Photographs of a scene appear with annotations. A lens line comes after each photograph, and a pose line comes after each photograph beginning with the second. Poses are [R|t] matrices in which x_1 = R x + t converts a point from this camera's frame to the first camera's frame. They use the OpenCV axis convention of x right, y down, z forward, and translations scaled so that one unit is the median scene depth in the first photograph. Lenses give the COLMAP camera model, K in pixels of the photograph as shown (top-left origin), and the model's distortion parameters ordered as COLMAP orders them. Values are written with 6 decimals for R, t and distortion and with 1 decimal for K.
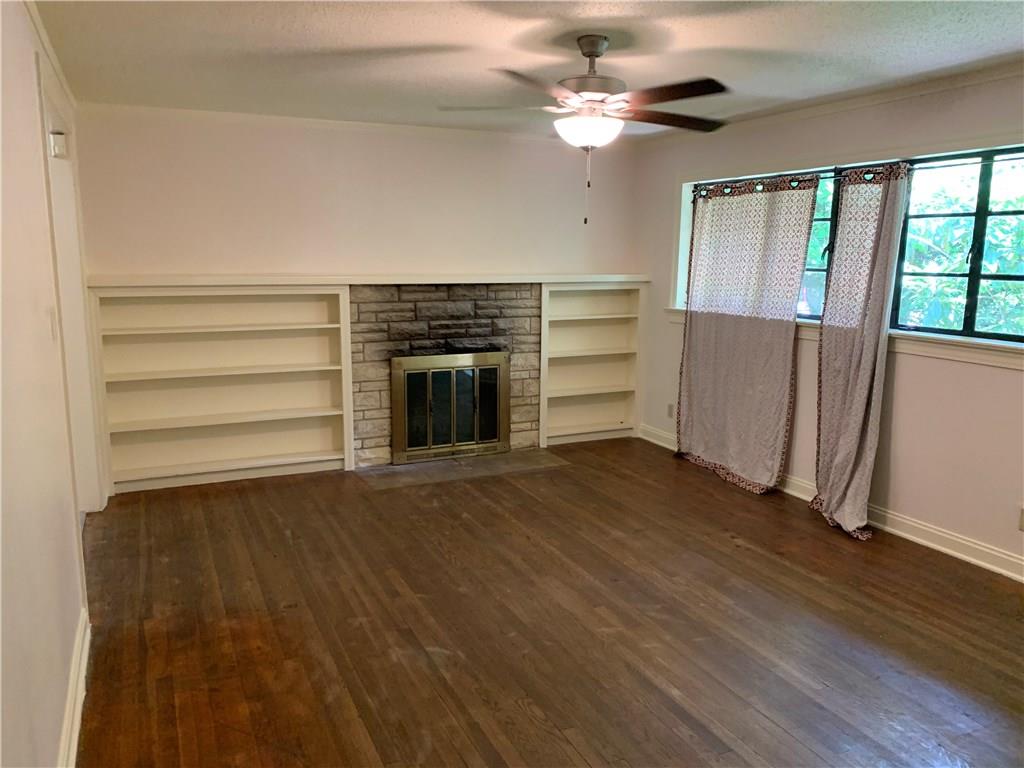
lens RADIAL K [[799.1, 0, 512.0], [0, 799.1, 384.0], [0, 0, 1]] dist [0.034542, -0.010696]
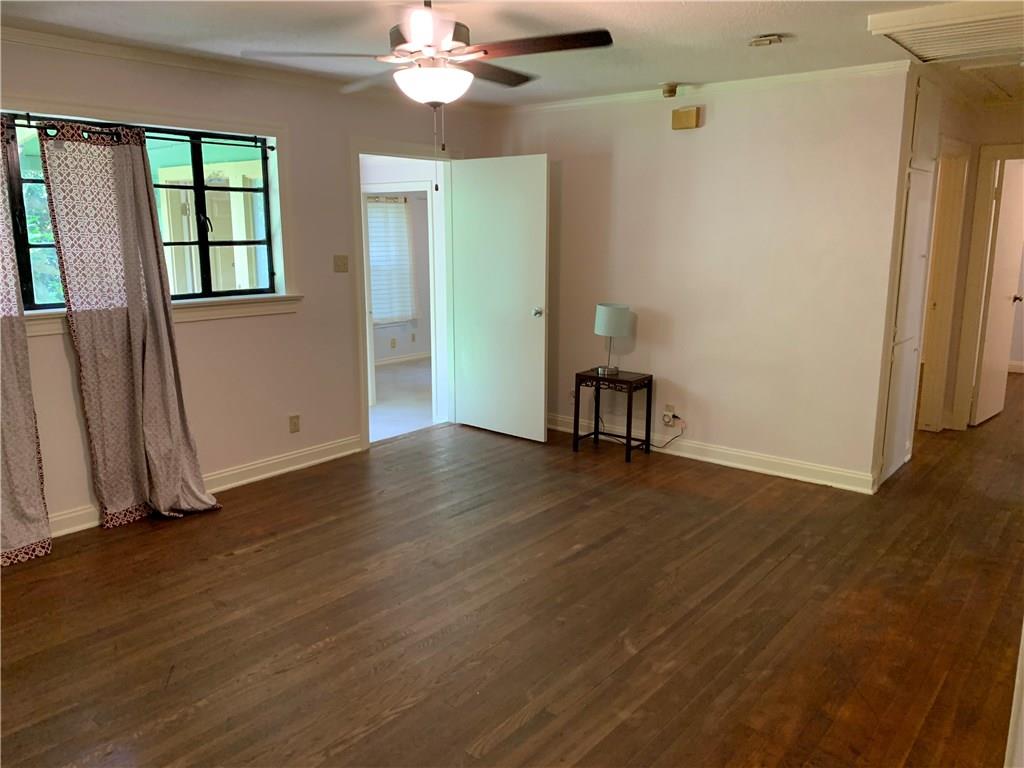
lens RADIAL K [[799.5, 0, 513.9], [0, 799.5, 369.3], [0, 0, 1]] dist [0.022225, 0.002025]
pose [[-0.444987, -0.168253, 0.879589, -0.636038], [0.145087, 0.955672, 0.256206, -0.191061], [-0.883706, 0.241625, -0.400850, 1.118457]]
